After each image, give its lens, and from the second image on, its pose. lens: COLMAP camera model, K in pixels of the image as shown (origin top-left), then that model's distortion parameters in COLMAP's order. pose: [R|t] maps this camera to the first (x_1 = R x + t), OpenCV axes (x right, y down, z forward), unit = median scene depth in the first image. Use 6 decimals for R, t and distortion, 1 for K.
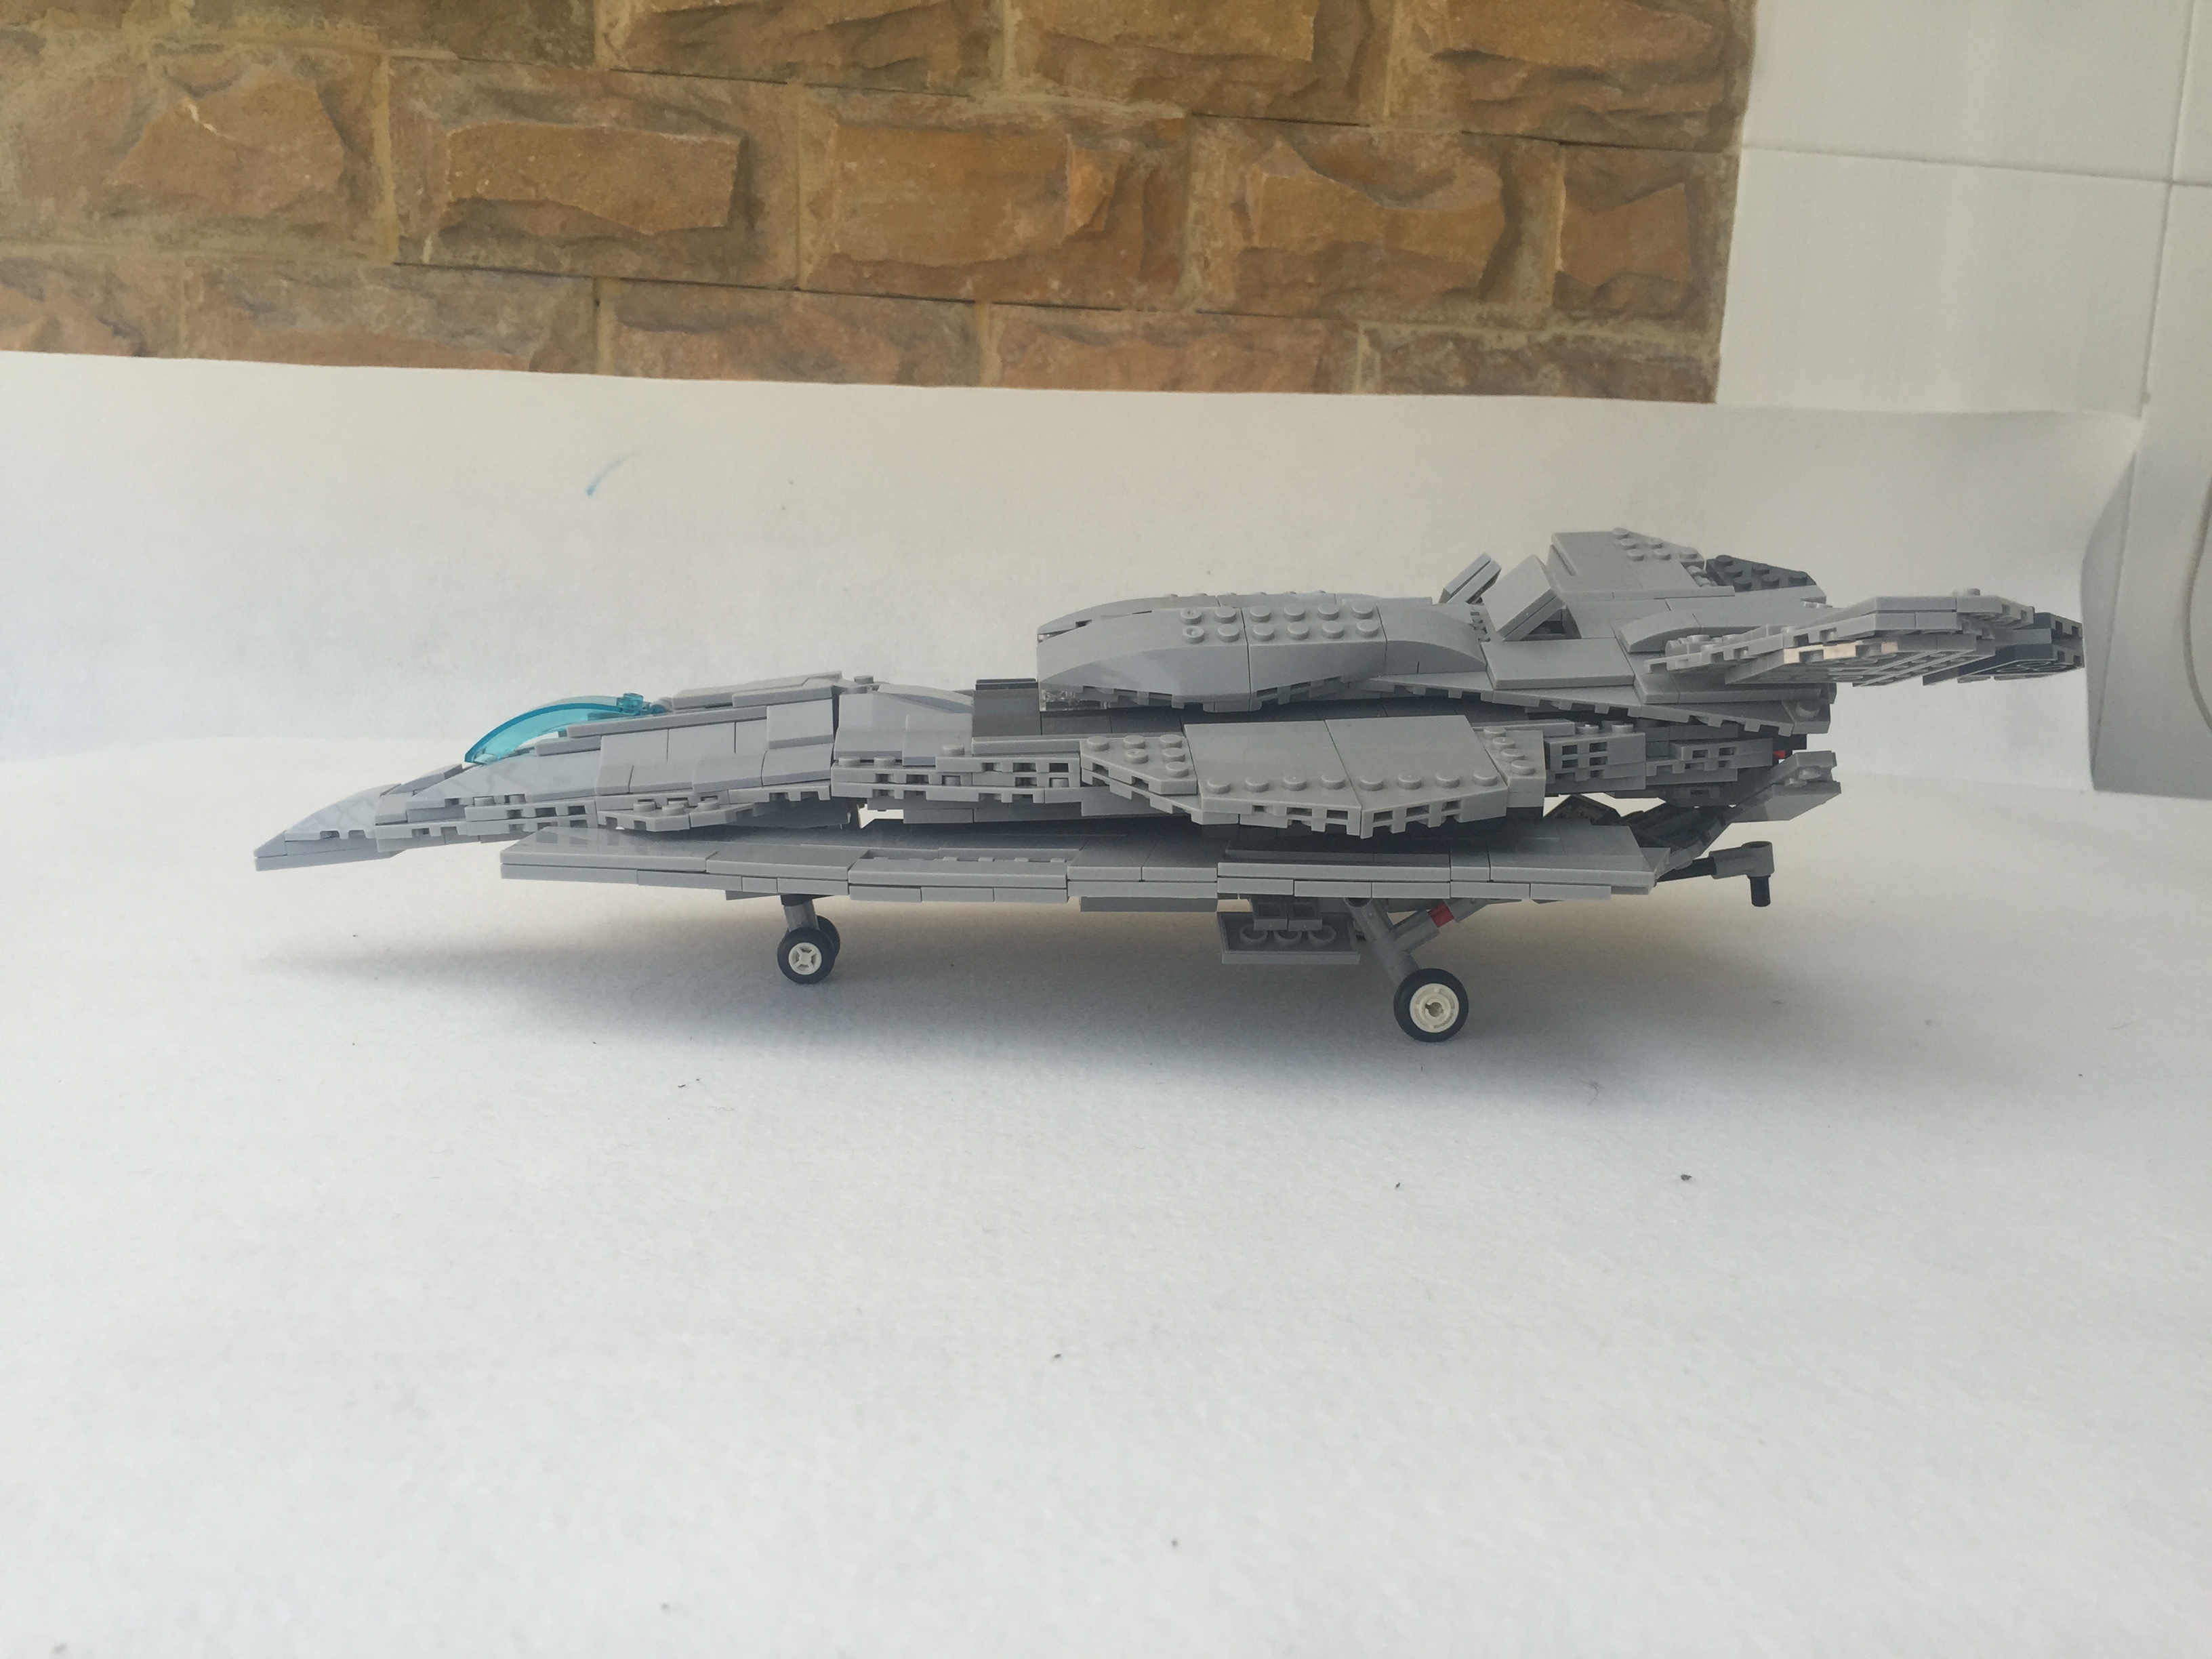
lens RADIAL K [[1891.1, 0, 1106.0], [0, 1891.1, 829.5], [0, 0, 1]] dist [0.084194, -0.127011]
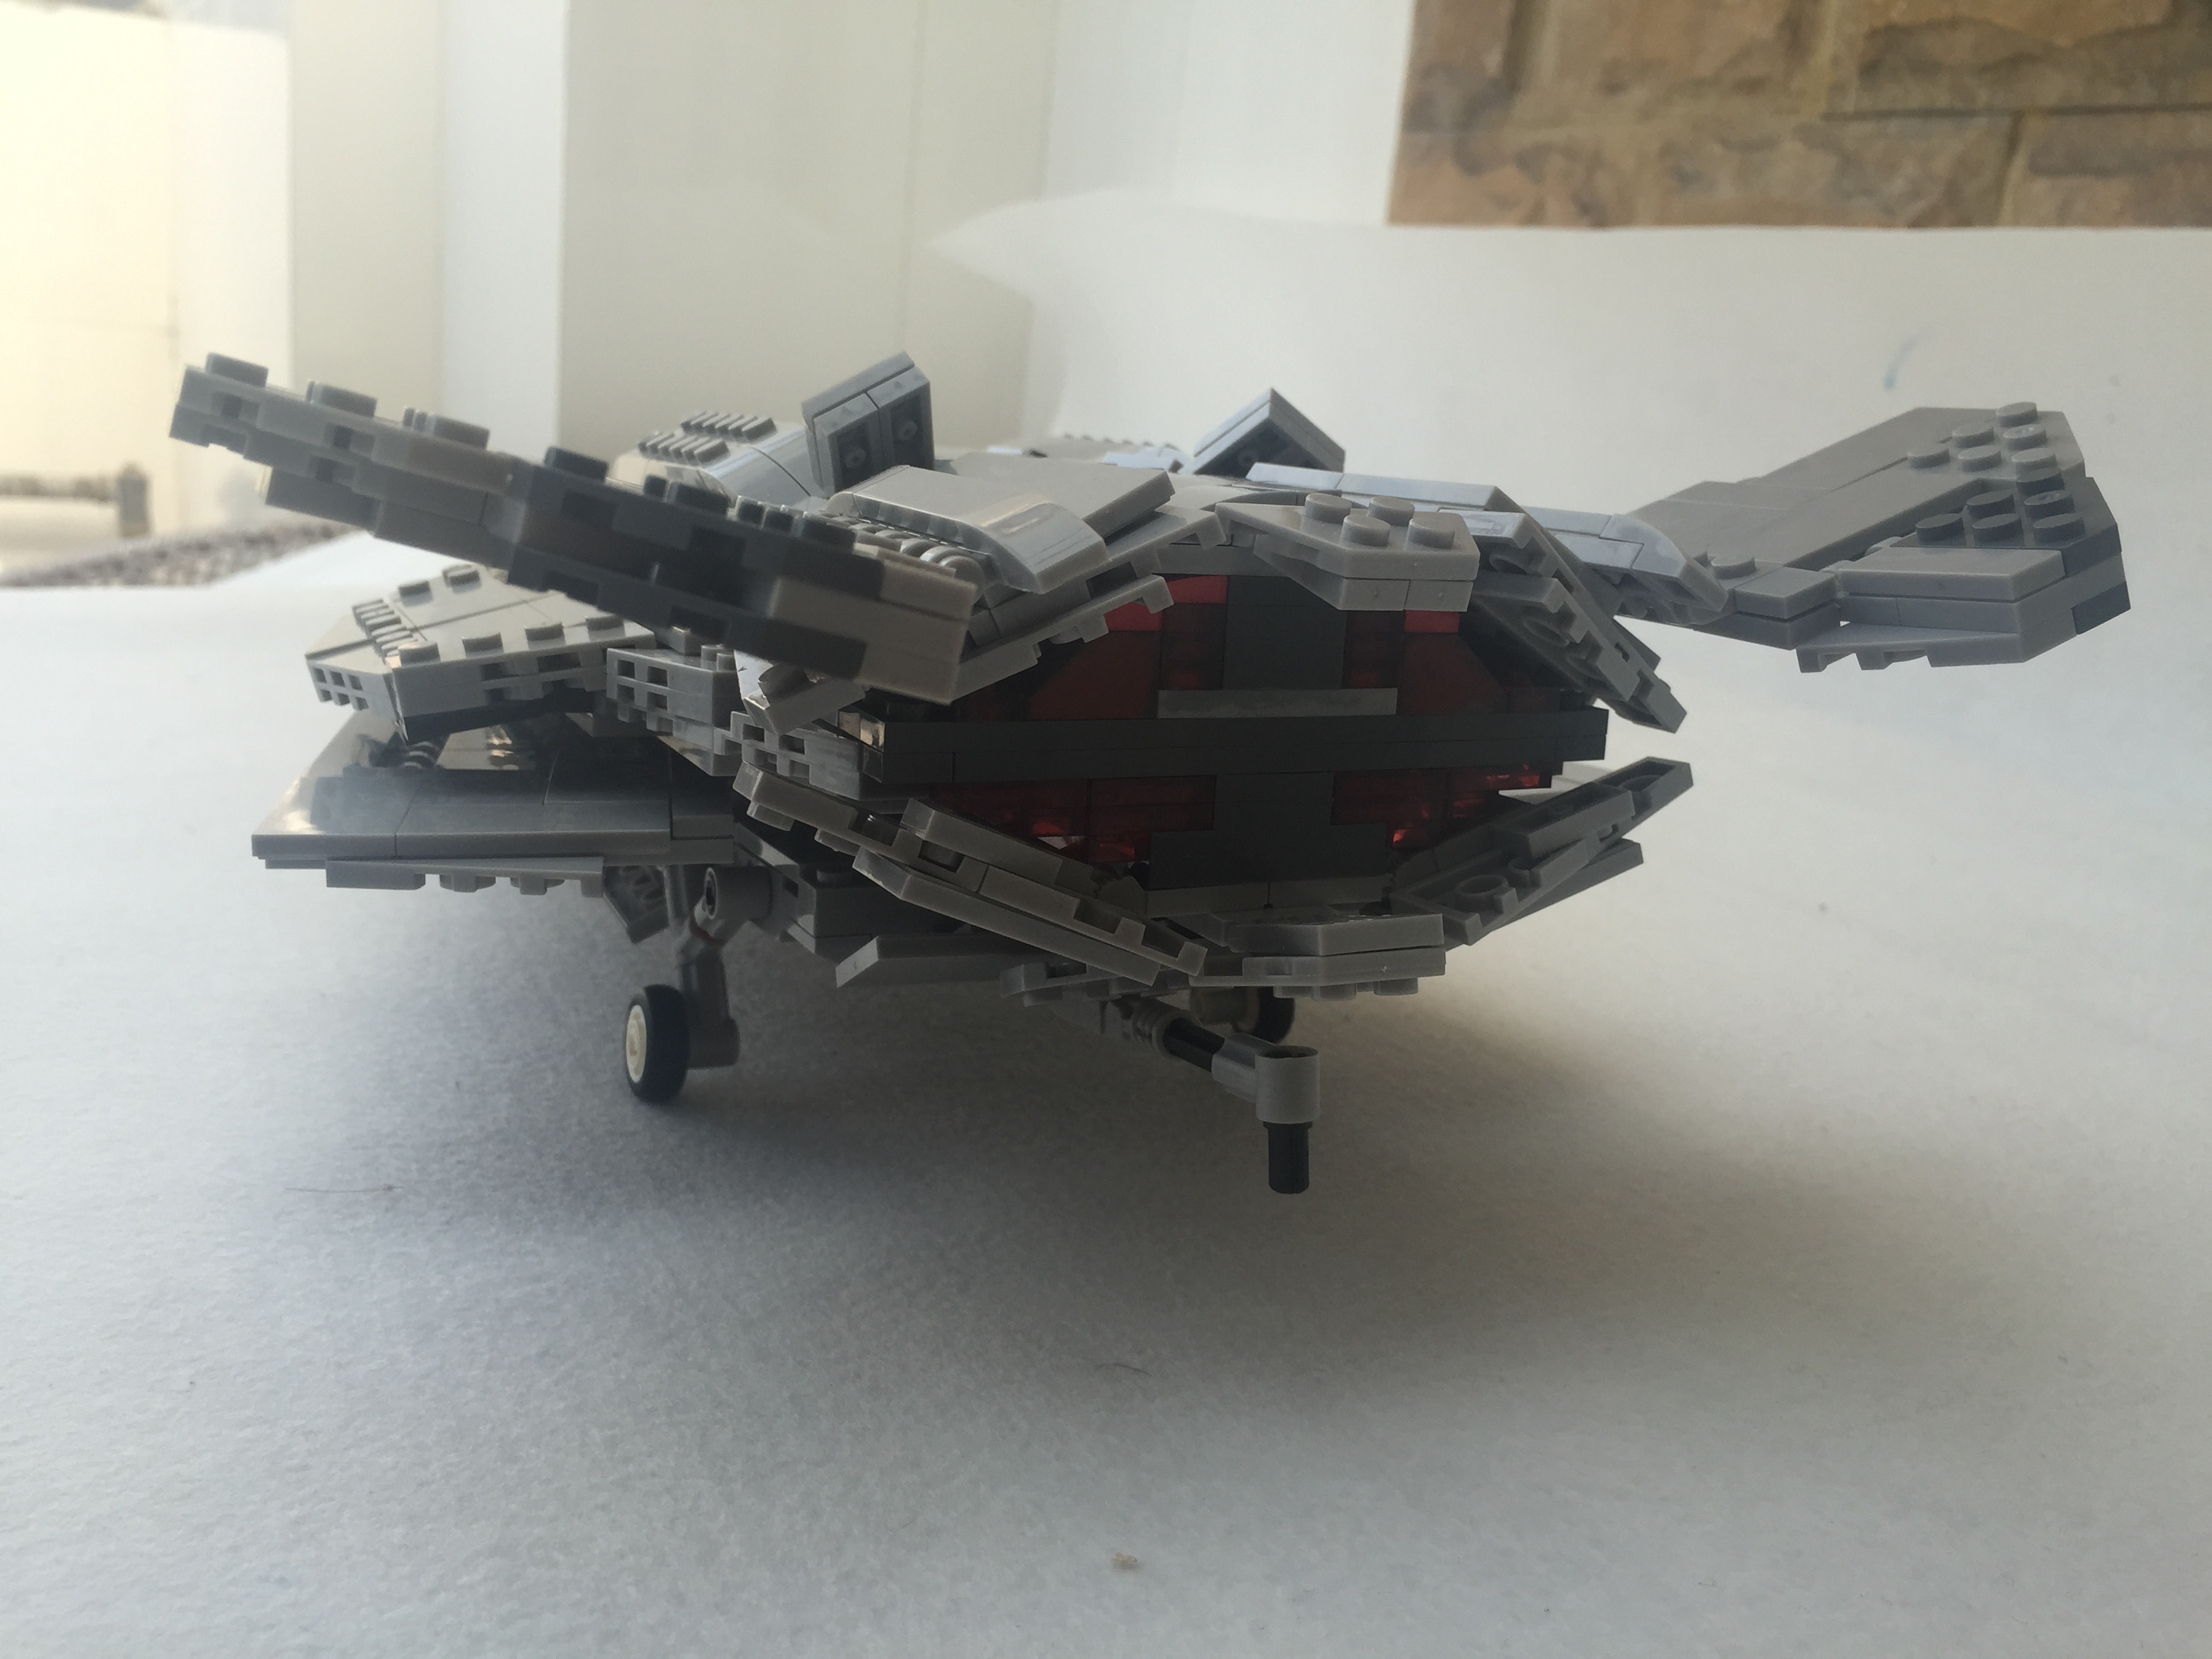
lens RADIAL K [[1929.5, 0, 1119.7], [0, 1929.5, 834.2], [0, 0, 1]] dist [0.079980, -0.125081]
pose [[0.385107, 0.243086, -0.890282, 0.360007], [-0.222904, 0.960625, 0.165871, -0.058748], [0.895548, 0.134569, 0.424128, 0.377036]]
